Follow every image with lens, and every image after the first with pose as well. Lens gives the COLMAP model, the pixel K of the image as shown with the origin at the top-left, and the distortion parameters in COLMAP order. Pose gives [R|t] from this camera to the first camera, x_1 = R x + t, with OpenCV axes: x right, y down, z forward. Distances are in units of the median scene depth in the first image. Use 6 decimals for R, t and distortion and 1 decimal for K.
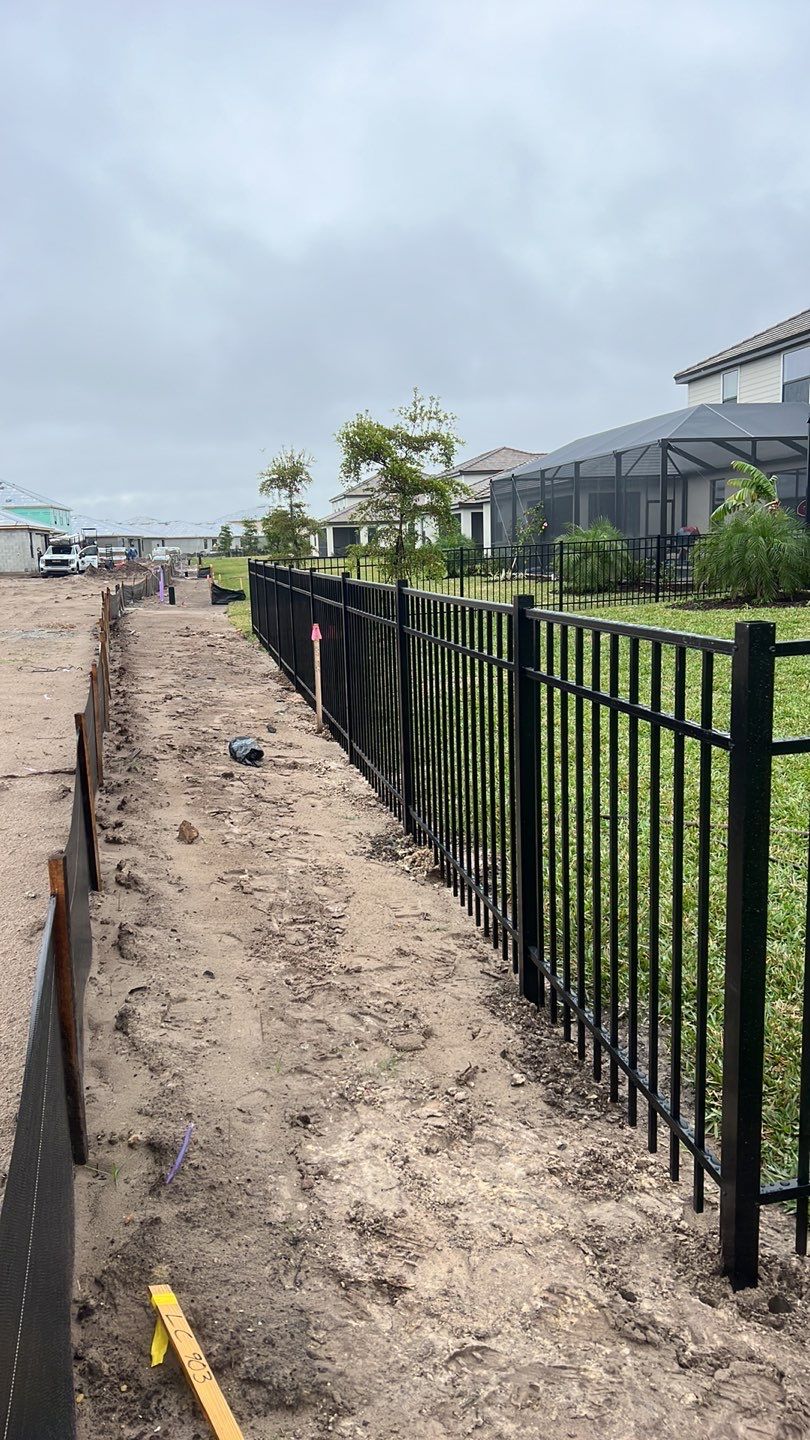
lens RADIAL K [[1013.7, 0, 405.0], [0, 1013.7, 720.0], [0, 0, 1]] dist [0.062534, -0.080073]
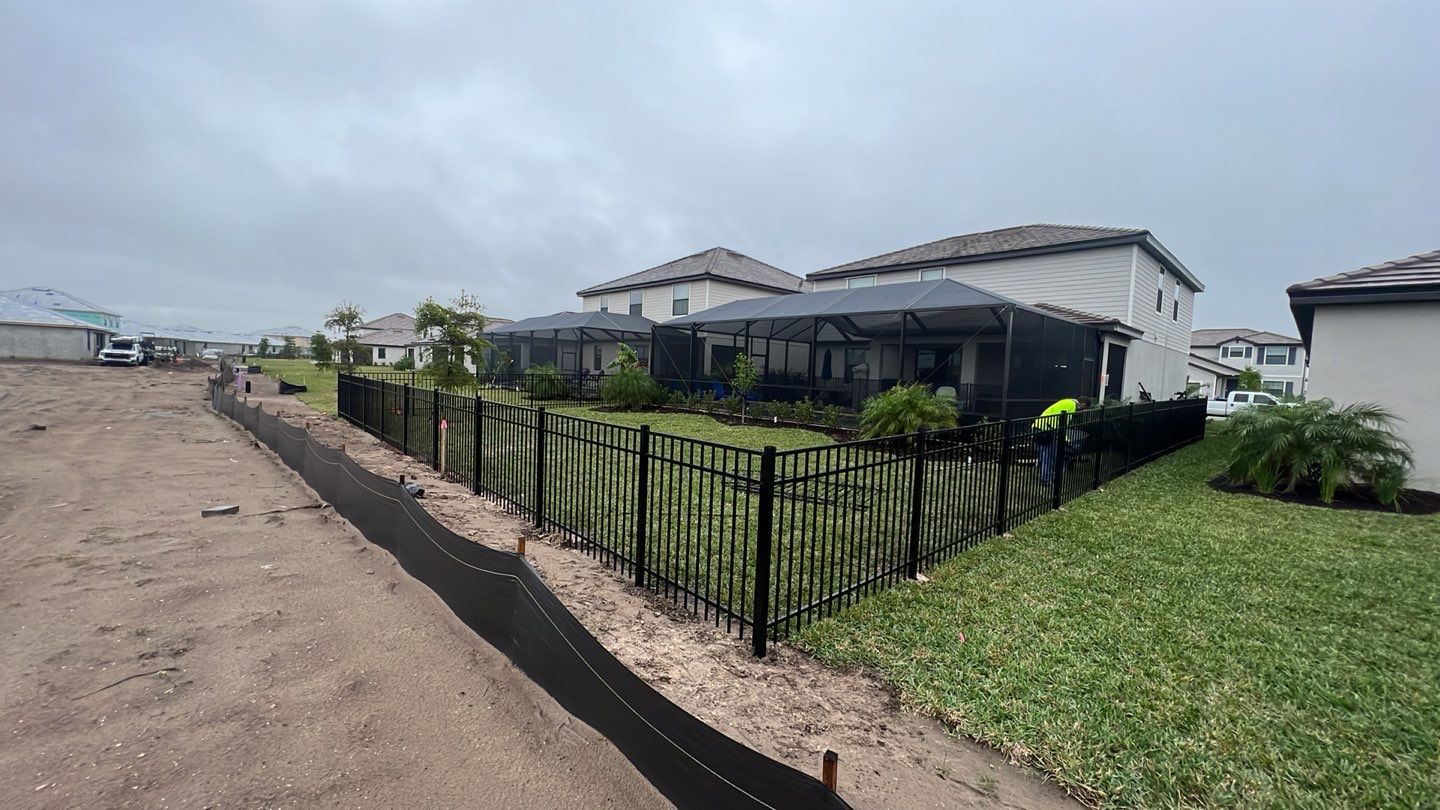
lens RADIAL K [[526.0, 0, 720.0], [0, 526.0, 405.0], [0, 0, 1]] dist [0.000625, 0.000041]
pose [[0.861455, 0.040530, 0.506214, -0.220879], [0.016470, 0.994056, -0.107616, -0.014790], [-0.507567, 0.101043, 0.855667, -0.136685]]
